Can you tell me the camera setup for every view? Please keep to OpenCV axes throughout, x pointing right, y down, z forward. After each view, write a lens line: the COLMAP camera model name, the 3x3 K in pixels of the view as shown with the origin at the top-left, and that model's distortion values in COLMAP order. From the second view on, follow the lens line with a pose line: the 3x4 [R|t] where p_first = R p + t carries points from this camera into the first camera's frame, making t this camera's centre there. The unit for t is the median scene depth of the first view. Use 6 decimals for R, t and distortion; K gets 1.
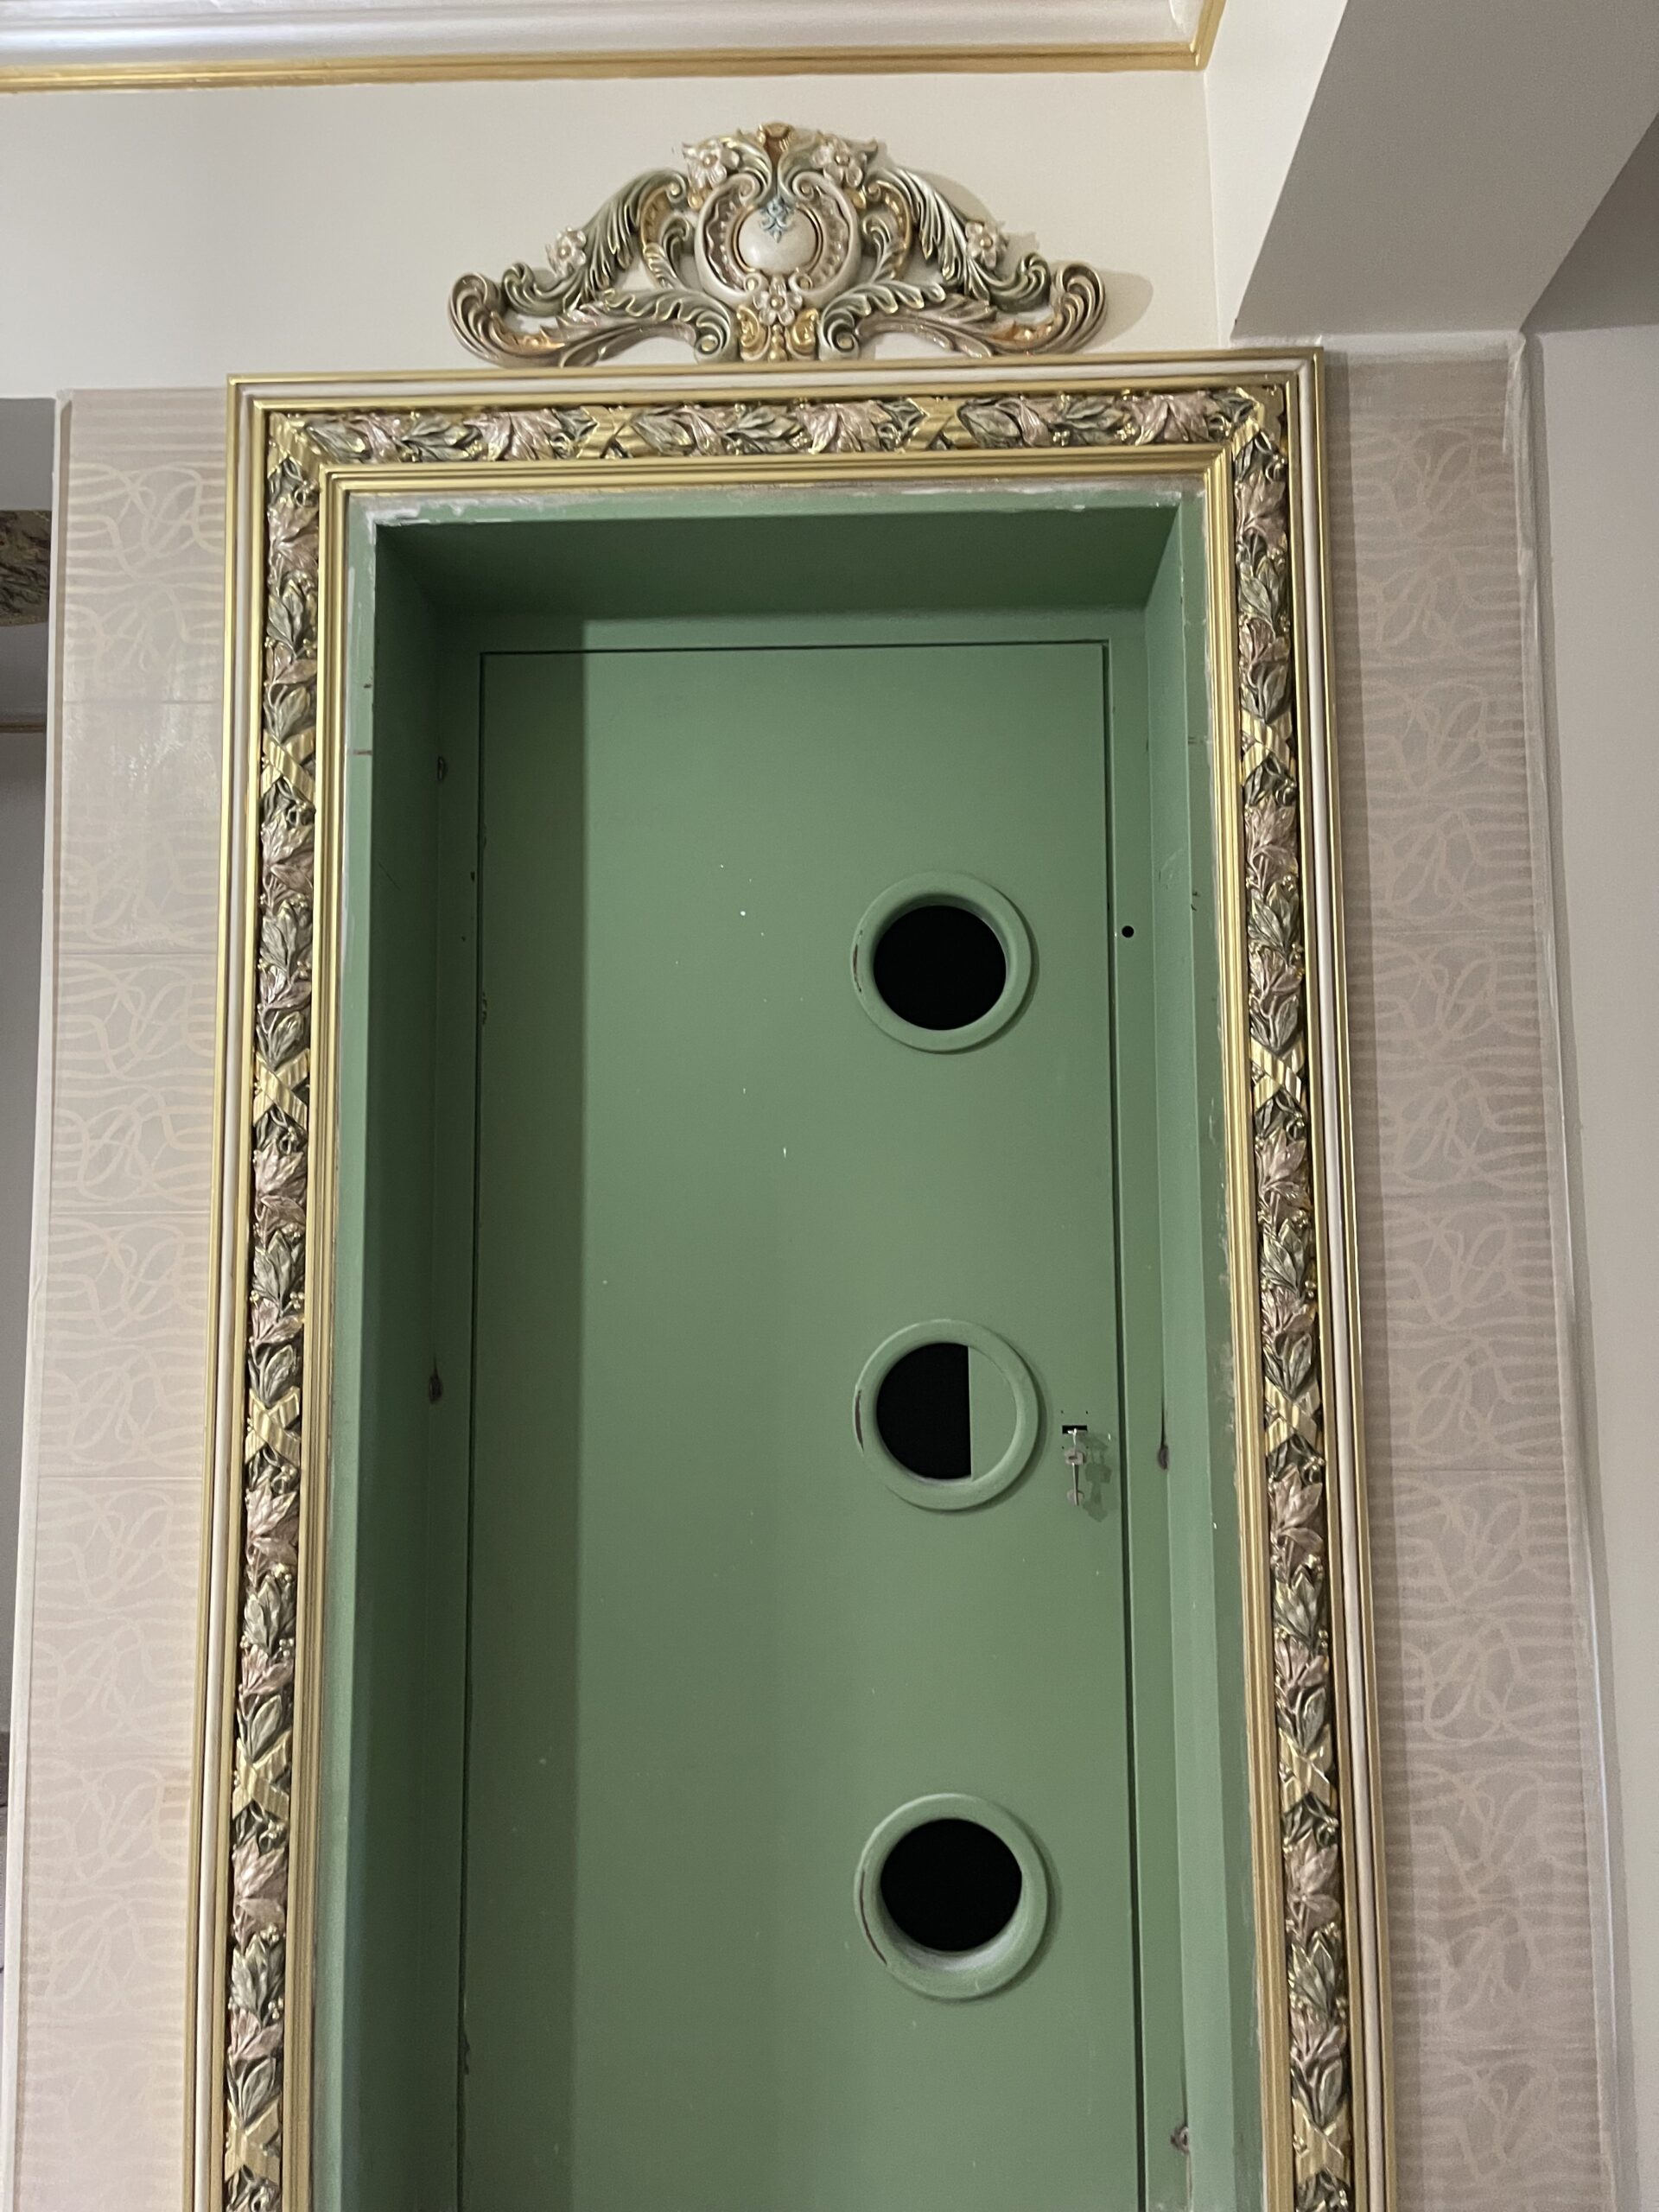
lens RADIAL K [[1664.6, 0, 853.5], [0, 1664.6, 1110.5], [0, 0, 1]] dist [0.051903, -0.041412]
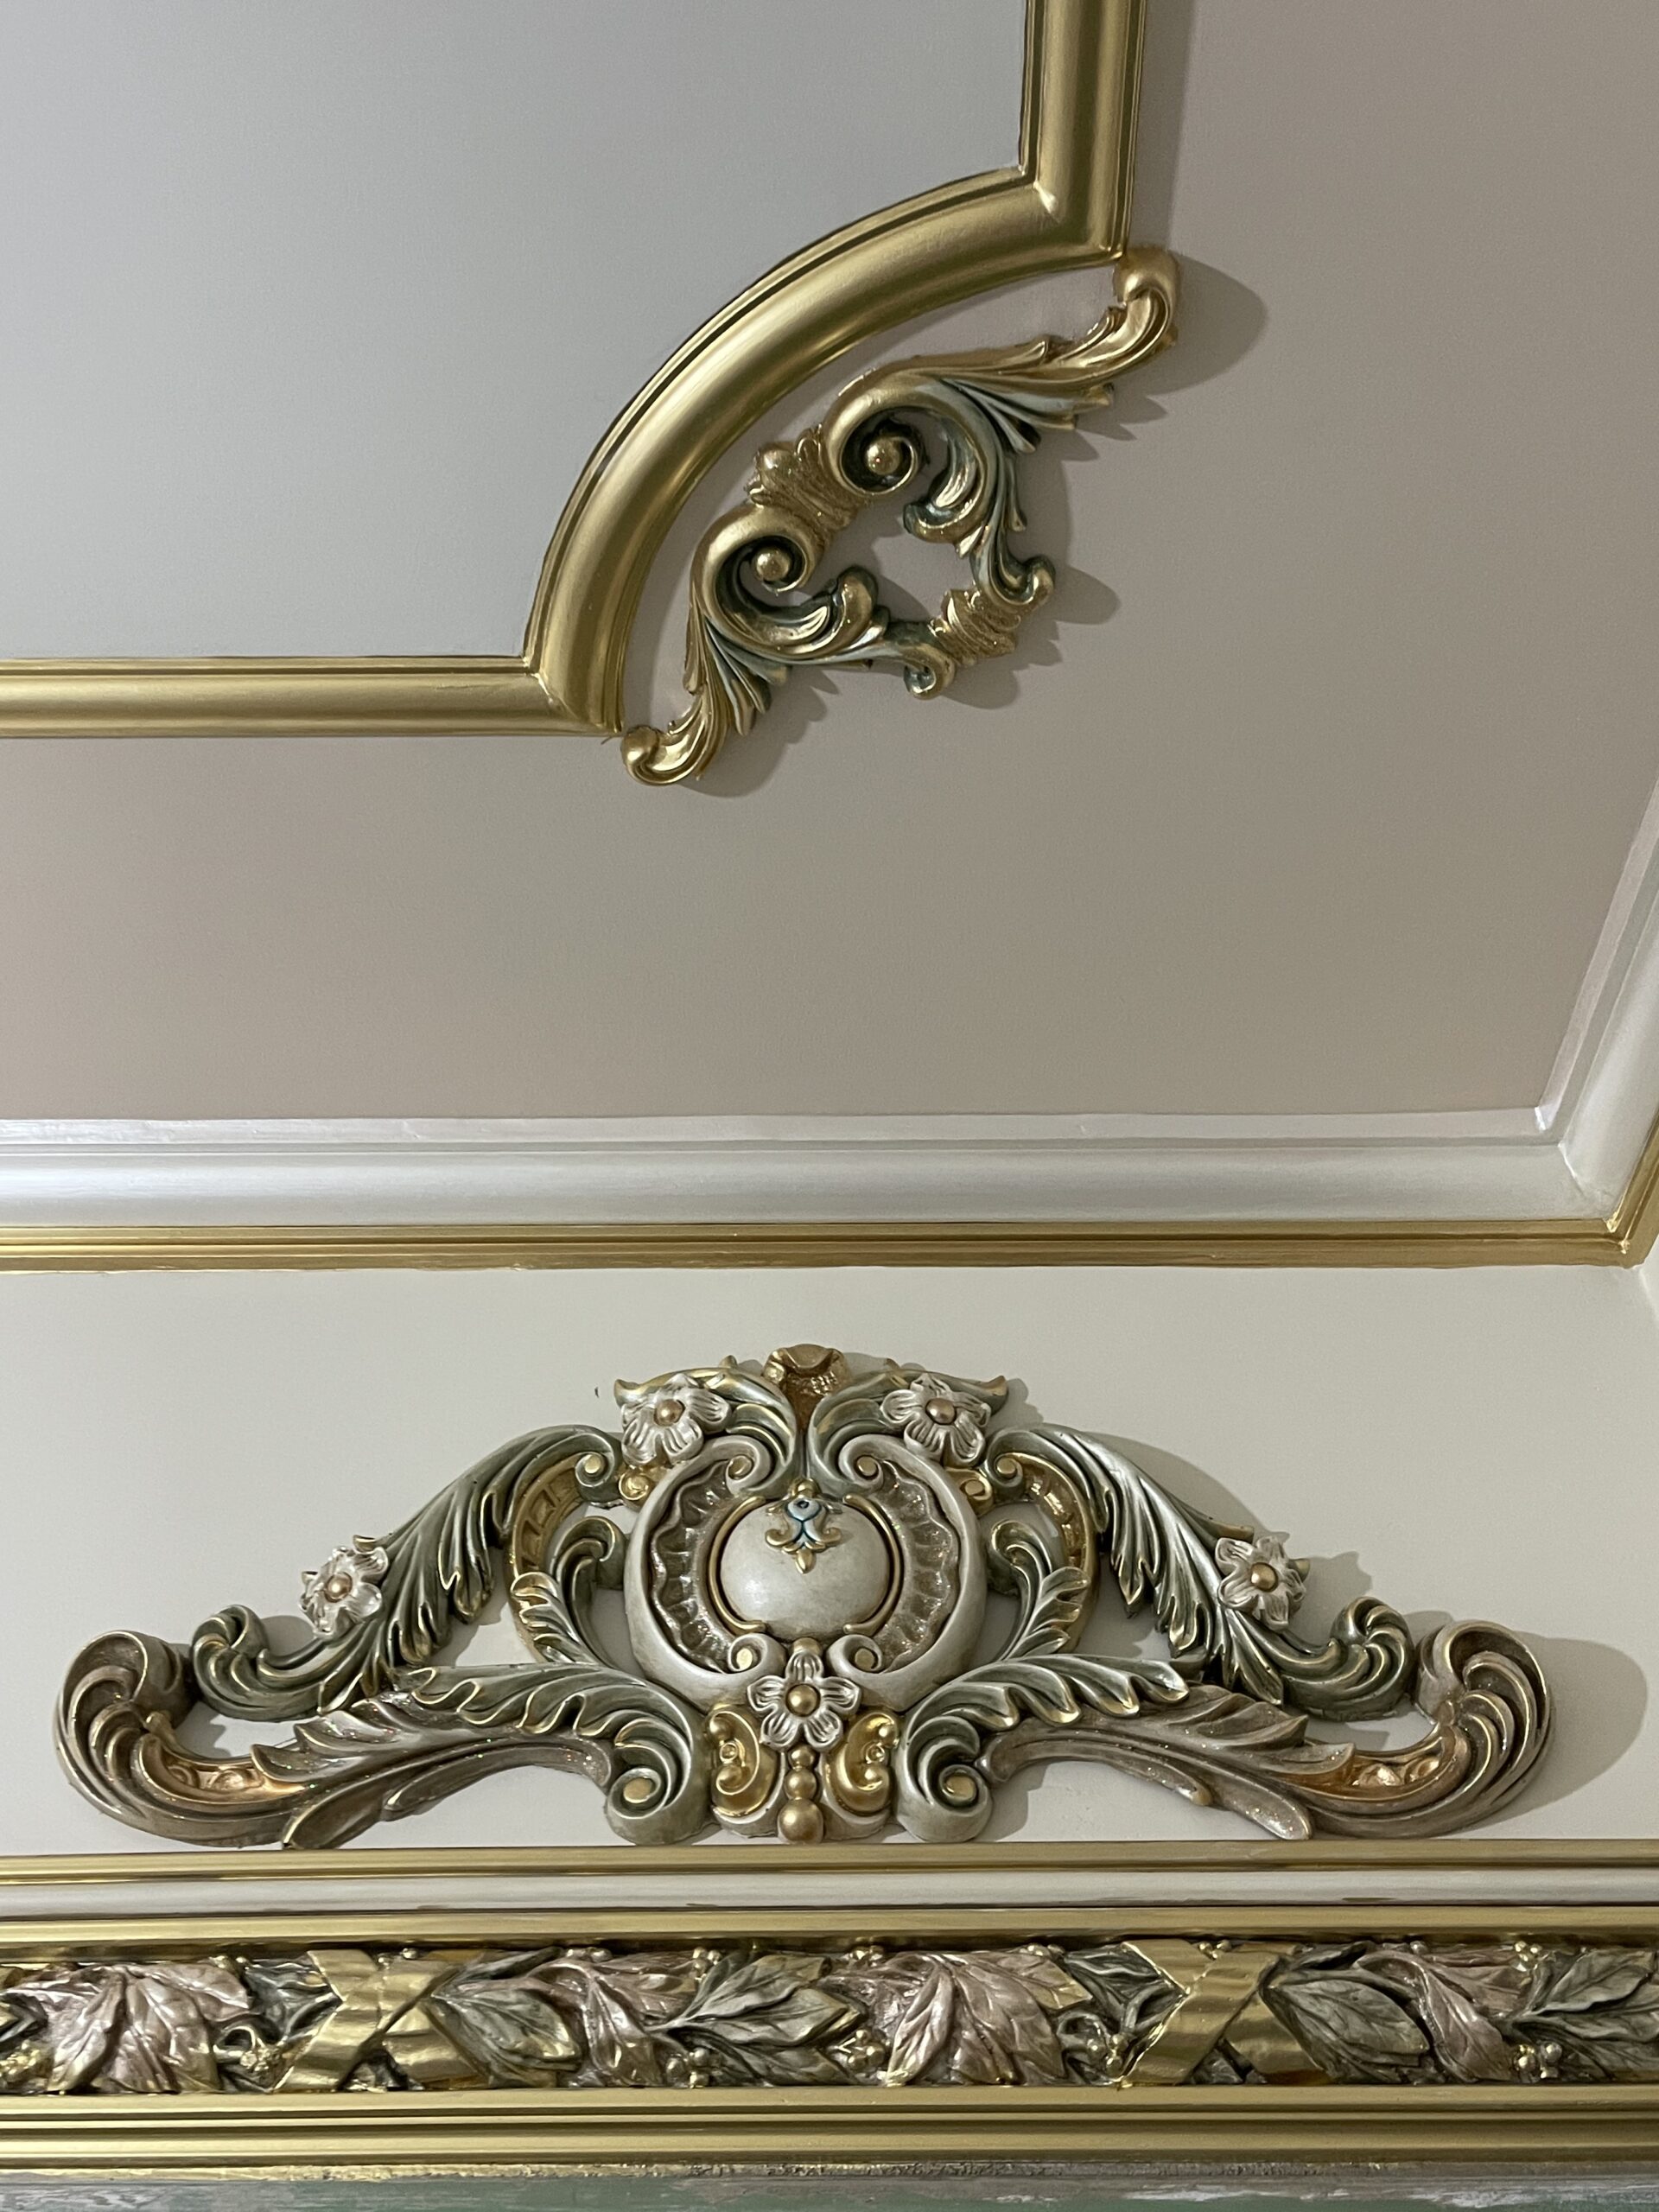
lens RADIAL K [[2033.4, 0, 835.1], [0, 2033.4, 1103.6], [0, 0, 1]] dist [0.017607, 0.000000]
pose [[0.999950, 0.009303, -0.003535, -0.036513], [-0.009562, 0.799475, -0.600624, -0.286079], [-0.002761, 0.600628, 0.799524, 0.482991]]
